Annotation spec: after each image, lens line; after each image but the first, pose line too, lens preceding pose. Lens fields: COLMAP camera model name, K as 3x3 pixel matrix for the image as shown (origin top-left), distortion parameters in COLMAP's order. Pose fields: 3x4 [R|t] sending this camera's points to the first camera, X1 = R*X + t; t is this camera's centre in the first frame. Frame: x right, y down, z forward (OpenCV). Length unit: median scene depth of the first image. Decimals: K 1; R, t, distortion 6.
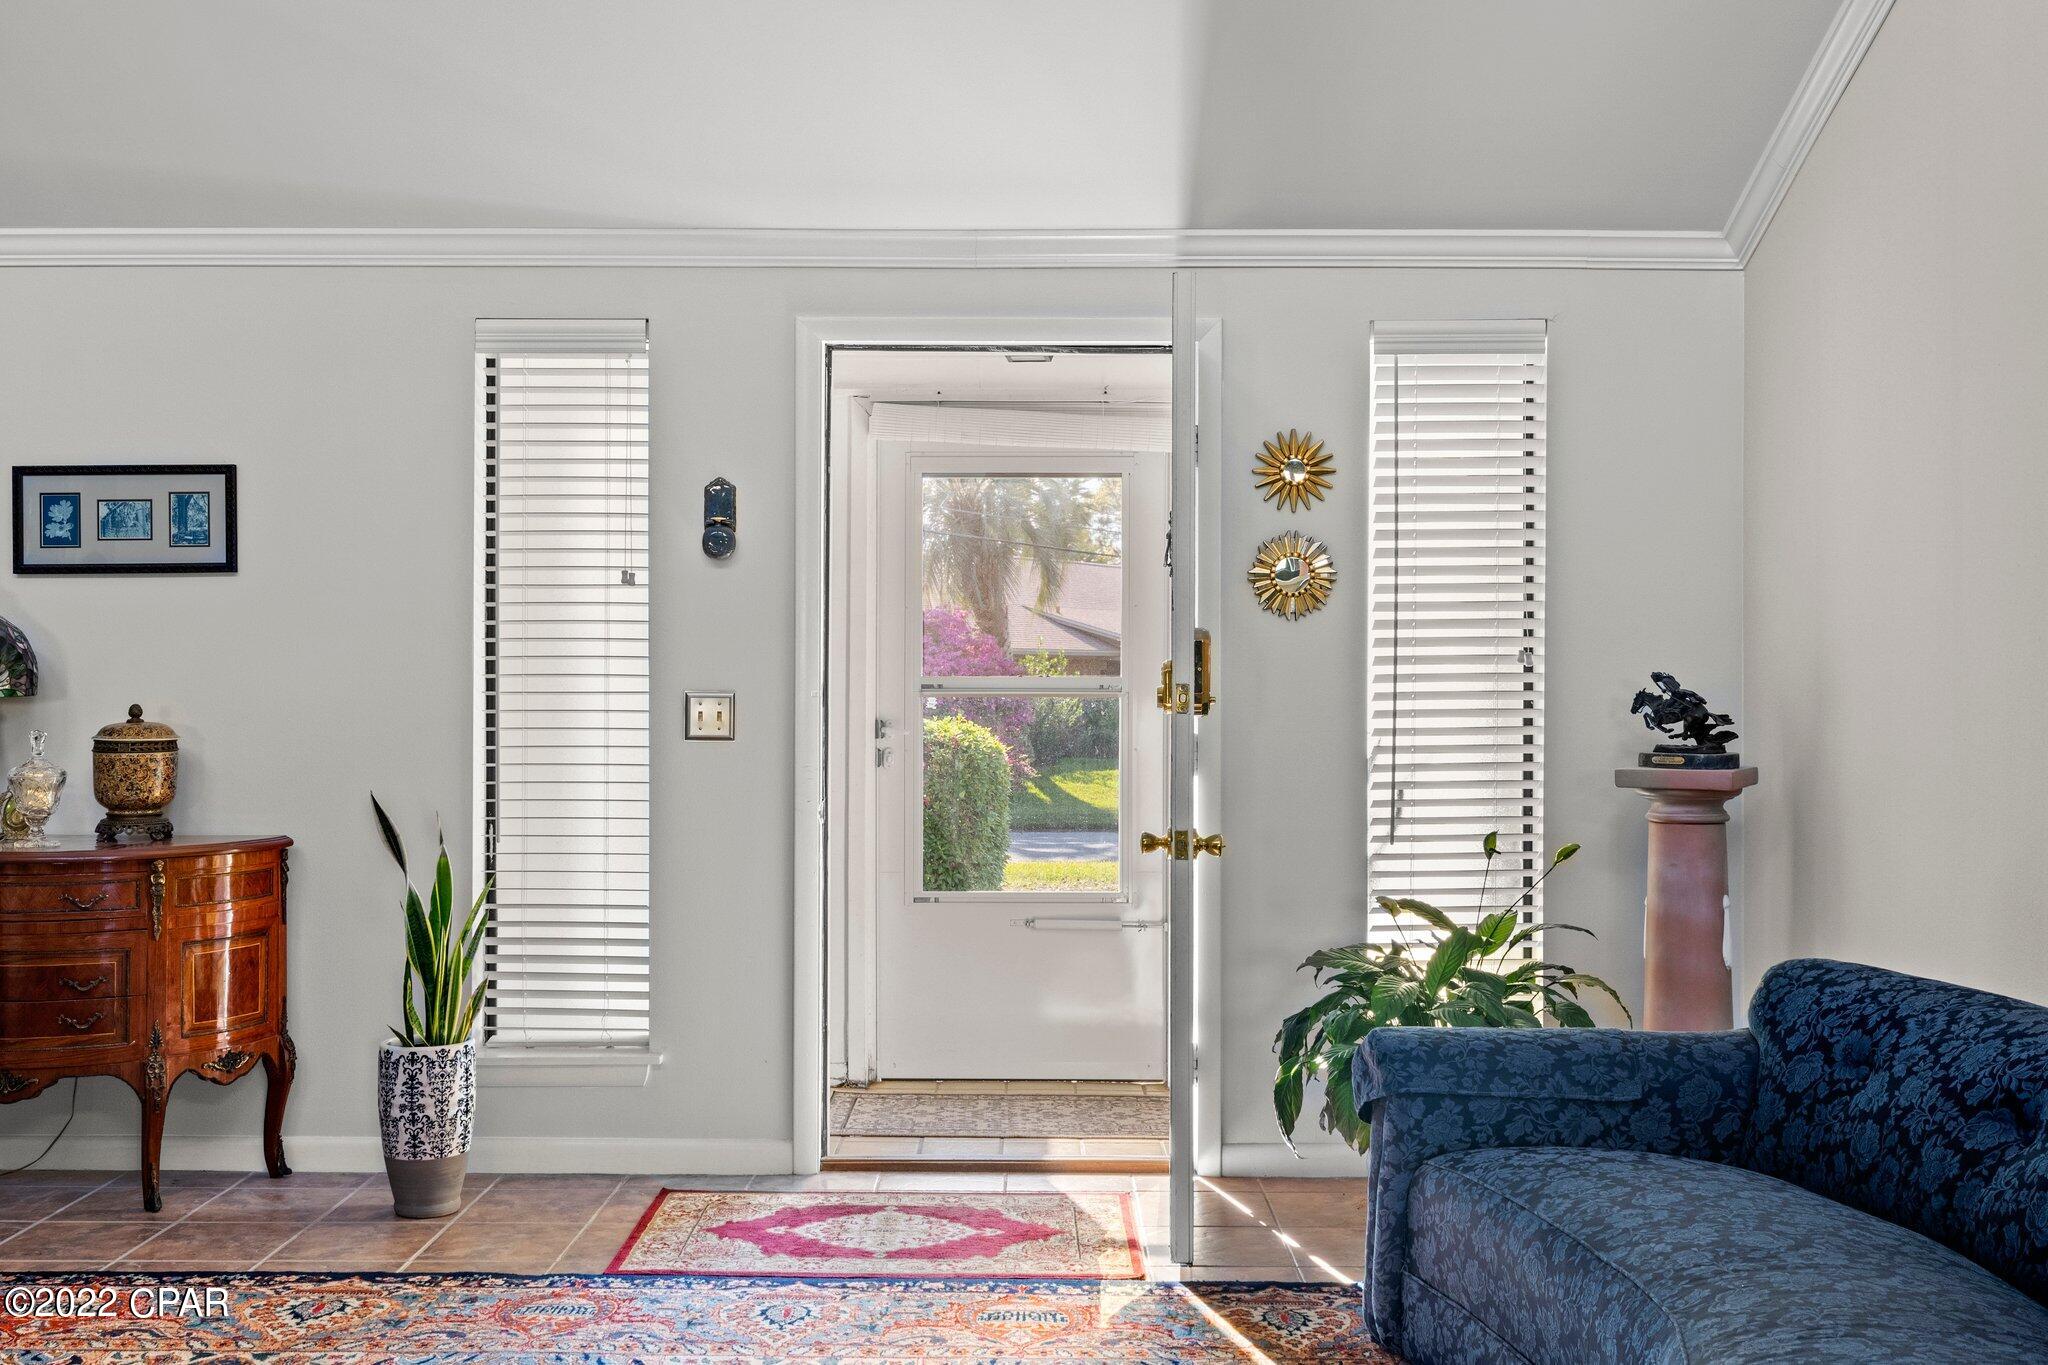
lens RADIAL K [[2072.8, 0, 1024.0], [0, 2072.8, 682.5], [0, 0, 1]] dist [-0.001640, -0.019180]
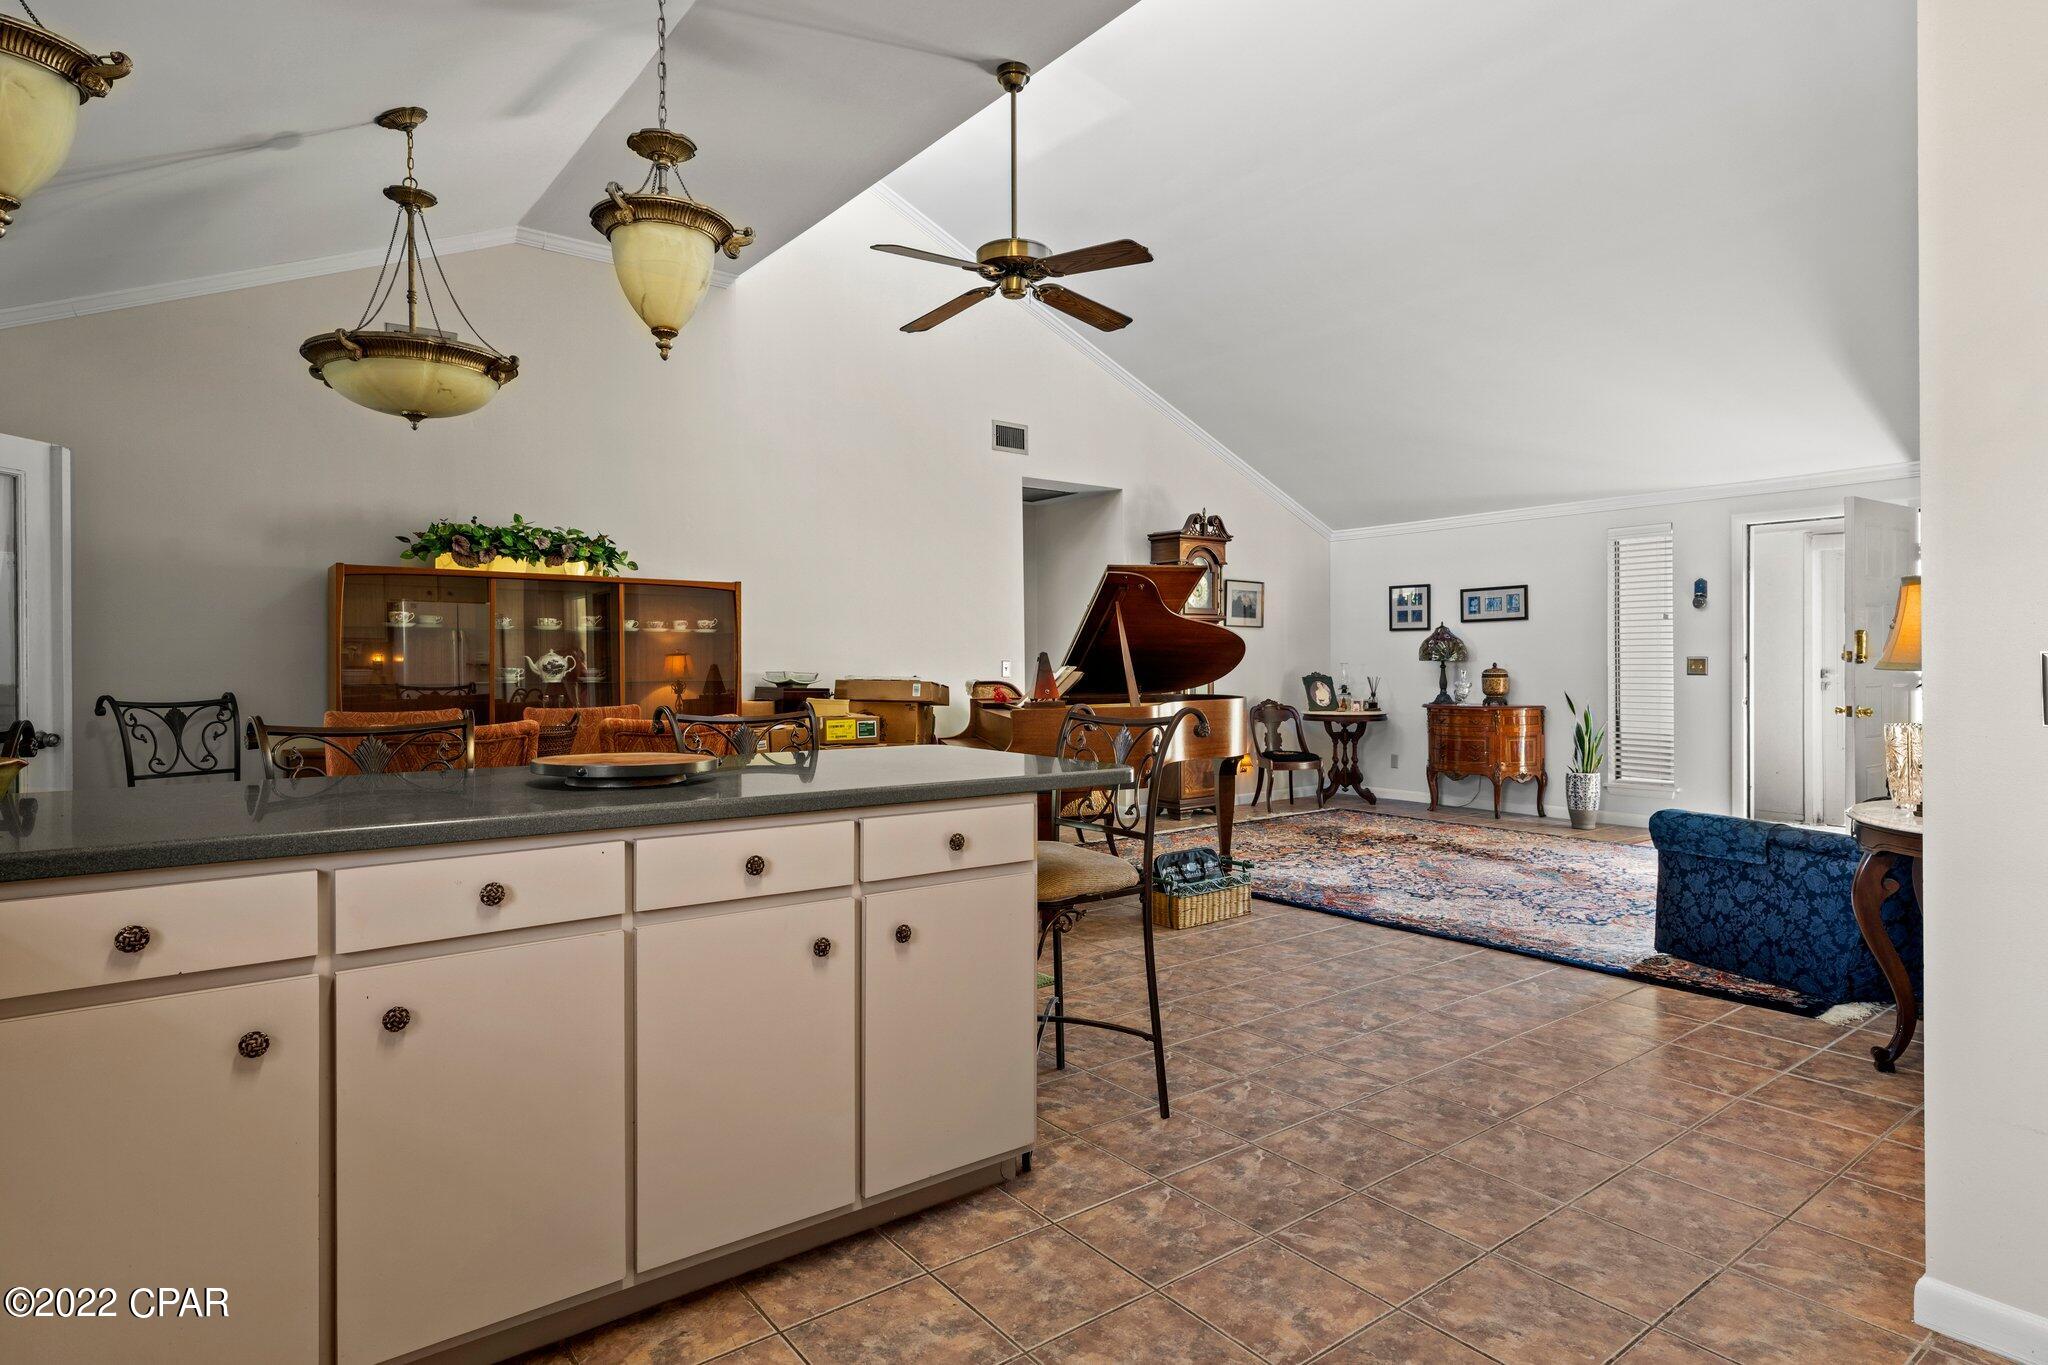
lens RADIAL K [[1108.3, 0, 1023.6], [0, 1108.3, 663.2], [0, 0, 1]] dist [-0.000718, -0.000292]
pose [[0.611121, -0.004882, -0.791522, 0.467344], [0.003938, 0.999987, -0.003127, 0.013819], [0.791527, -0.001206, 0.611133, -0.602908]]
